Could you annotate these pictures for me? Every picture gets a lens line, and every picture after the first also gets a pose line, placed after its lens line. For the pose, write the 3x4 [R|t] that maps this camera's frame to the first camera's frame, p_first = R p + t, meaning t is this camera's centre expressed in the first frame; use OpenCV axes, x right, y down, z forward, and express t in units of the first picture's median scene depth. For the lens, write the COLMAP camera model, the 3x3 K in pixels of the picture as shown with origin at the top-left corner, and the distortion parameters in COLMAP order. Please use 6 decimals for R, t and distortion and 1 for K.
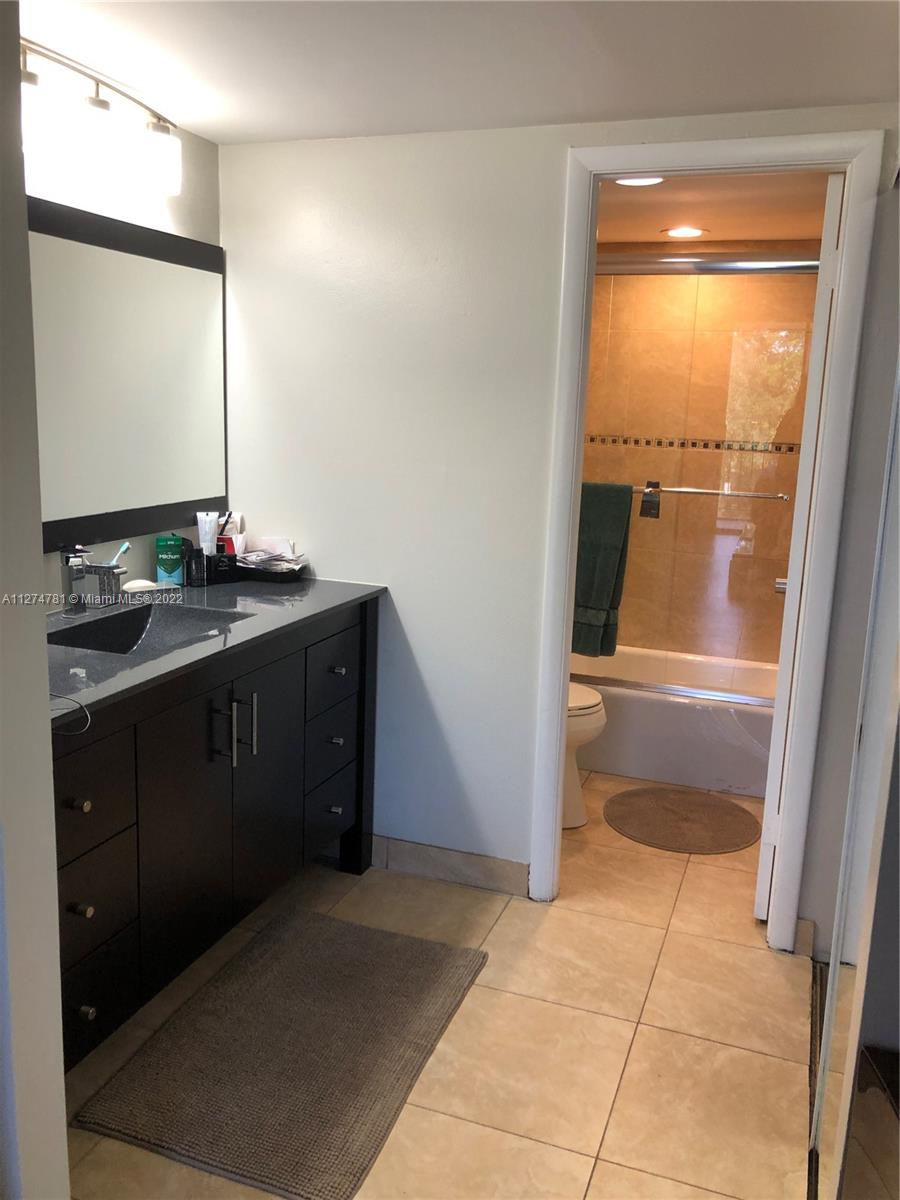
lens RADIAL K [[981.8, 0, 446.3], [0, 981.8, 603.0], [0, 0, 1]] dist [0.017684, -0.008122]
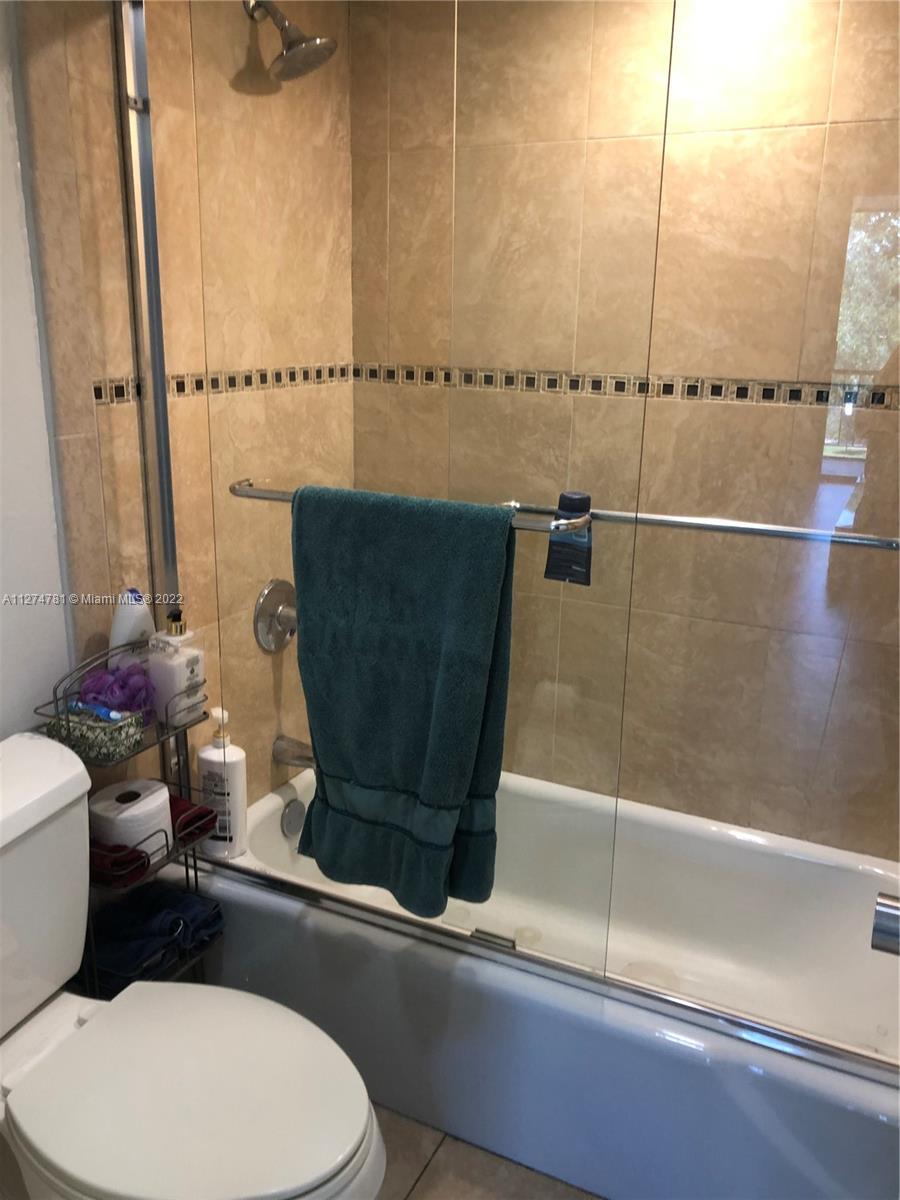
lens RADIAL K [[981.8, 0, 446.3], [0, 981.8, 603.0], [0, 0, 1]] dist [0.017684, -0.008122]
pose [[0.994452, 0.009860, -0.104728, 0.257870], [-0.001796, 0.997043, 0.076818, -0.142567], [0.105176, -0.076204, 0.991530, 0.767685]]
